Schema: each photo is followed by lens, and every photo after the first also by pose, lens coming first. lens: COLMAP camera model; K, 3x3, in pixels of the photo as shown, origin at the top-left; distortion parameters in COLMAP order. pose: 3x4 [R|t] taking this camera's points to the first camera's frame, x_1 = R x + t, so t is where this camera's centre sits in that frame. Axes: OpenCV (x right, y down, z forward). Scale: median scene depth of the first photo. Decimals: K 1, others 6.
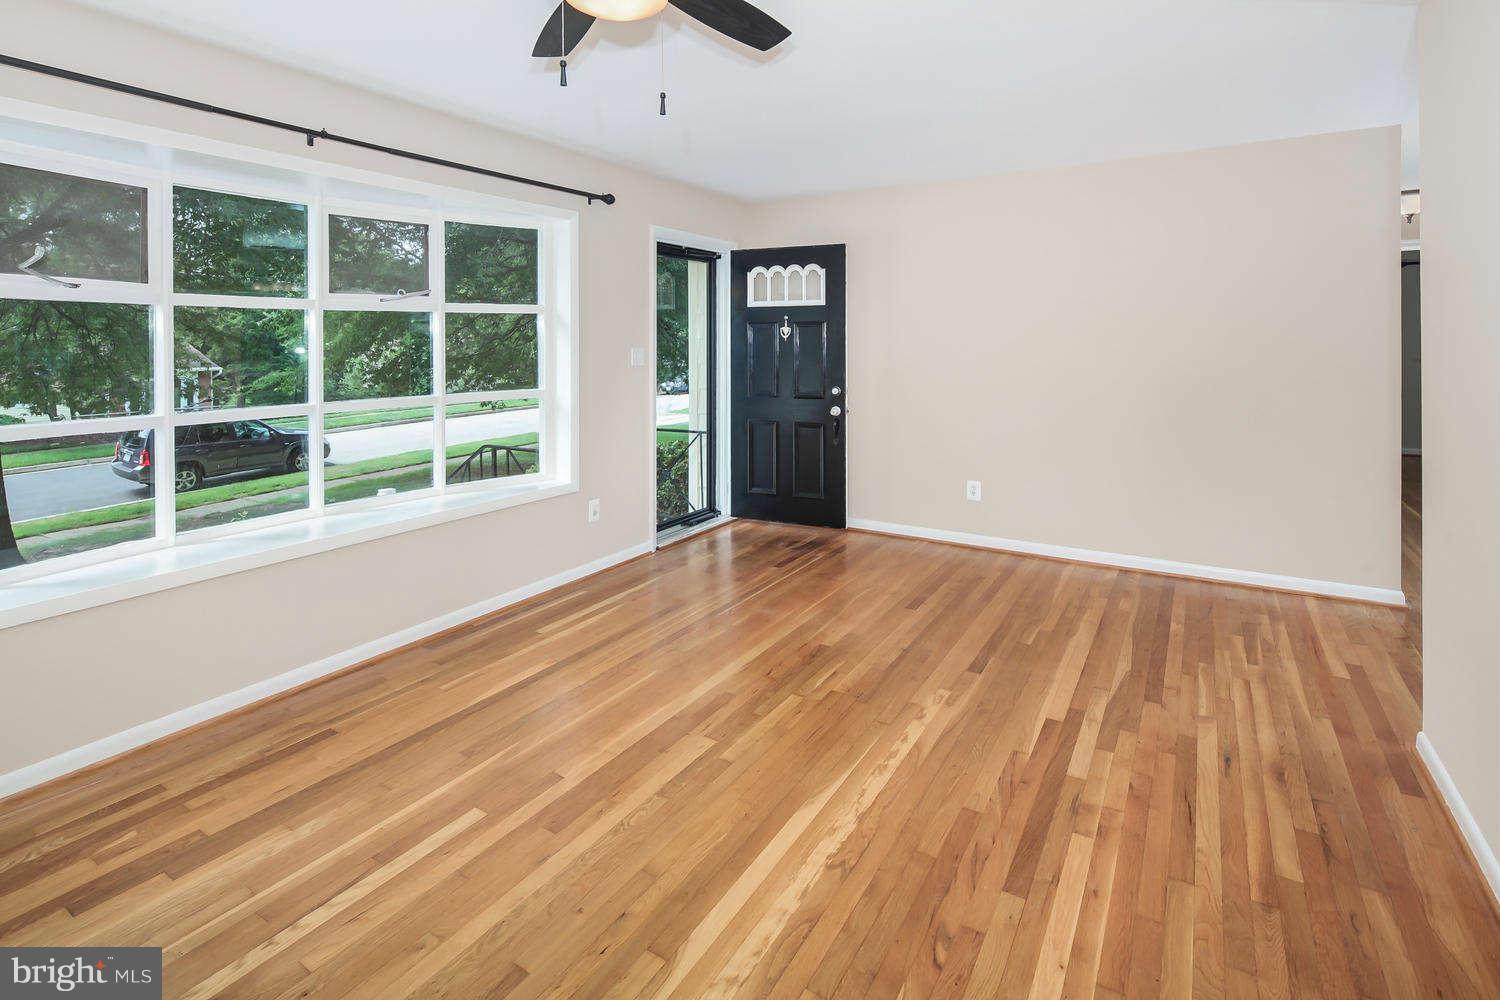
lens RADIAL K [[721.6, 0, 738.4], [0, 721.6, 336.5], [0, 0, 1]] dist [0.002122, -0.000768]
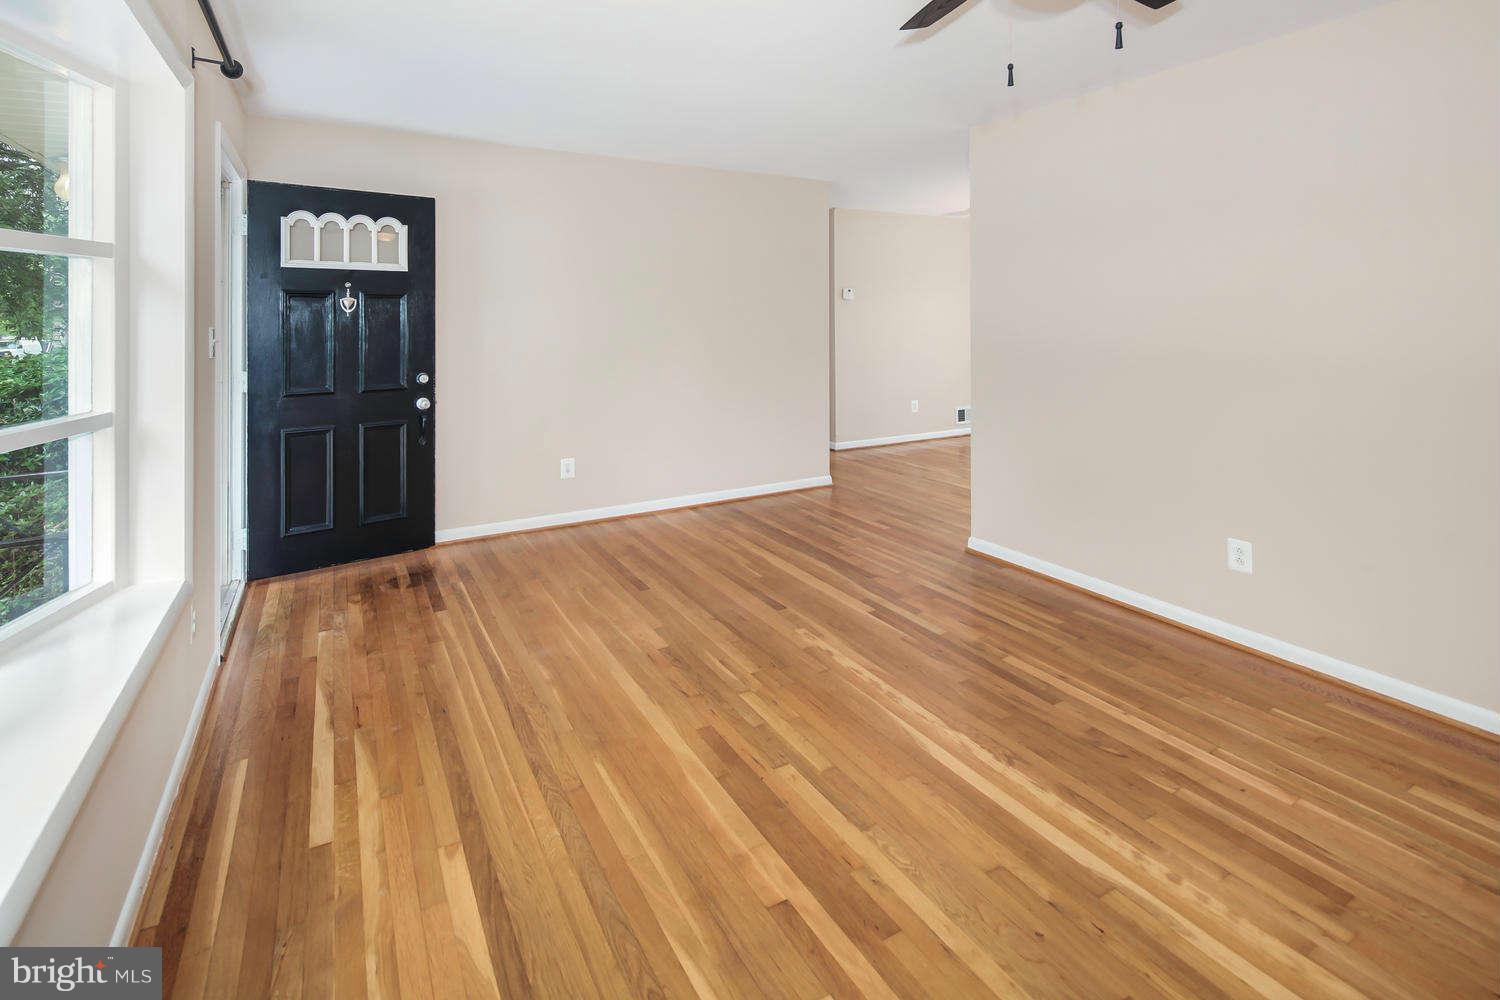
lens RADIAL K [[721.6, 0, 738.4], [0, 721.6, 336.5], [0, 0, 1]] dist [0.002122, -0.000768]
pose [[0.473212, -0.024395, 0.880611, -0.807514], [-0.004277, 0.999541, 0.029989, 0.004179], [-0.880938, -0.017957, 0.472890, 0.620633]]
